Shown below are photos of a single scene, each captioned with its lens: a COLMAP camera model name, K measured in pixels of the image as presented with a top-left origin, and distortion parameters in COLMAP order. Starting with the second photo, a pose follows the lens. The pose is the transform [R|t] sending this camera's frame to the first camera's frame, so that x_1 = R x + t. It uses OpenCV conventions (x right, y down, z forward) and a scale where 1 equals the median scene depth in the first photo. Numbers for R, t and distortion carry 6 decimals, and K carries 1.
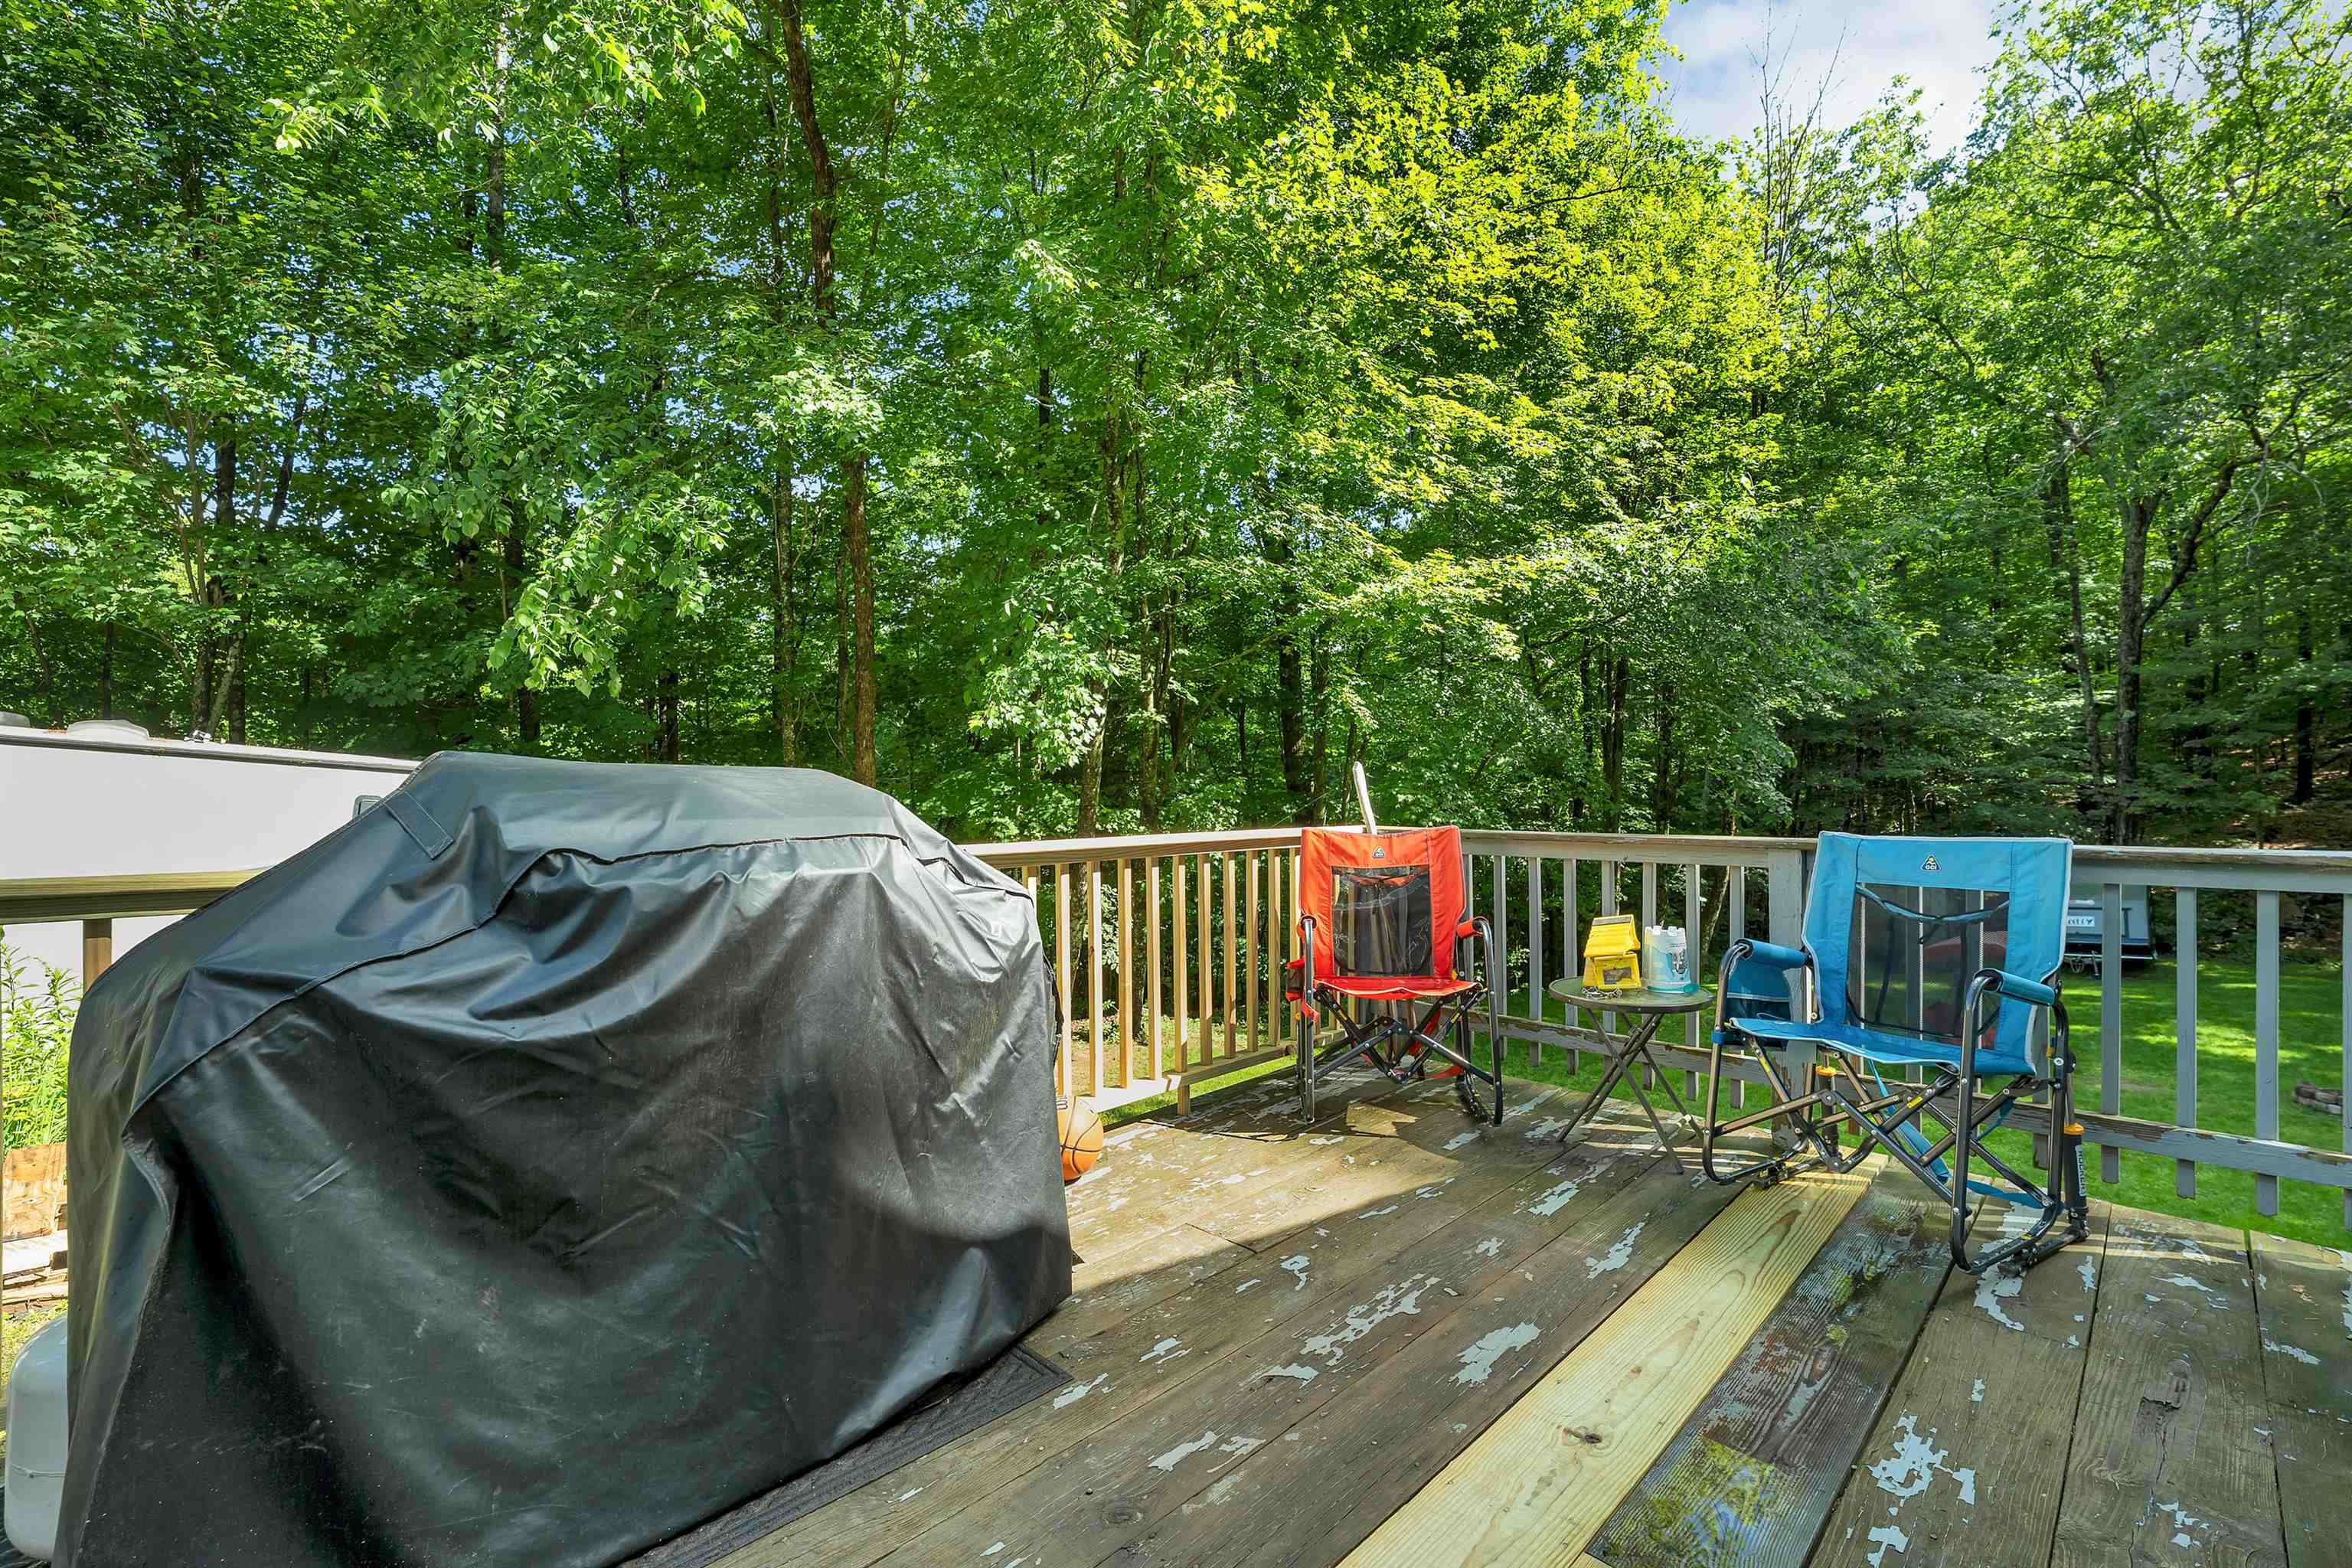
lens RADIAL K [[984.6, 0, 1179.7], [0, 984.6, 784.1], [0, 0, 1]] dist [0.001115, 0.000674]
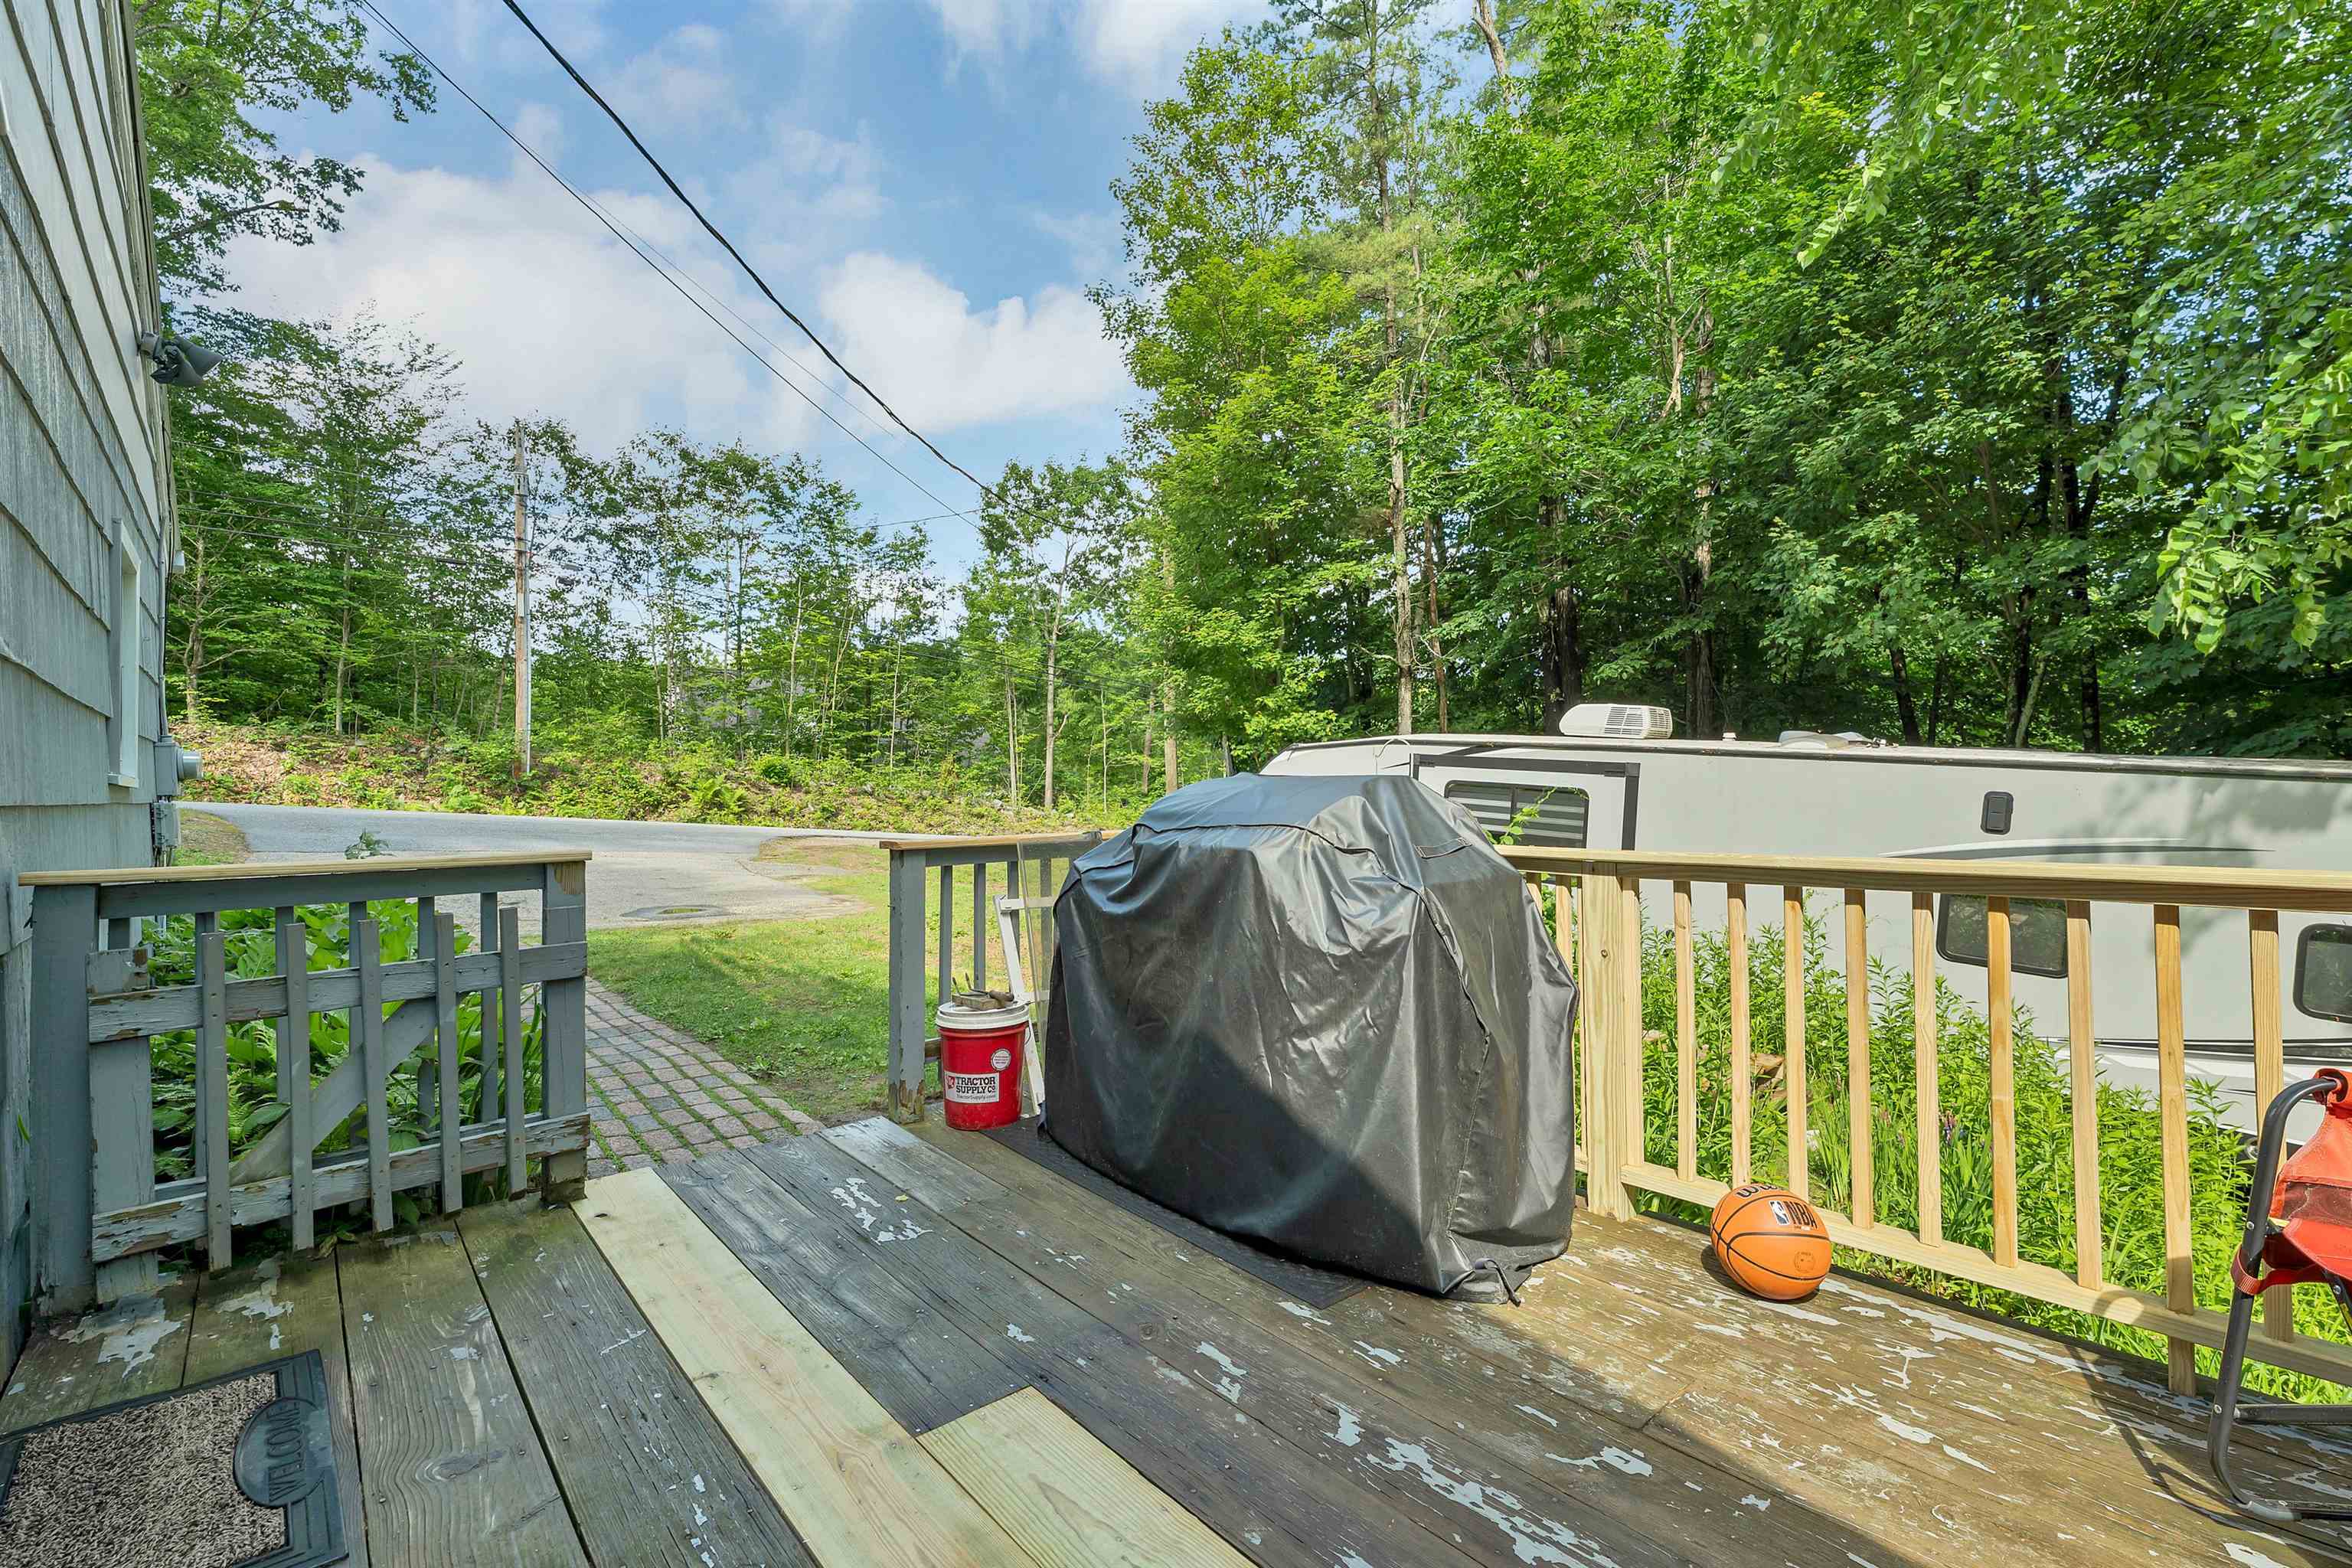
lens RADIAL K [[984.6, 0, 1179.4], [0, 984.6, 784.0], [0, 0, 1]] dist [0.001115, 0.000674]
pose [[-0.034009, -0.006681, -0.999399, 0.987276], [0.014452, 0.999870, -0.007176, -0.001303], [0.999317, -0.014688, -0.033908, 0.833448]]
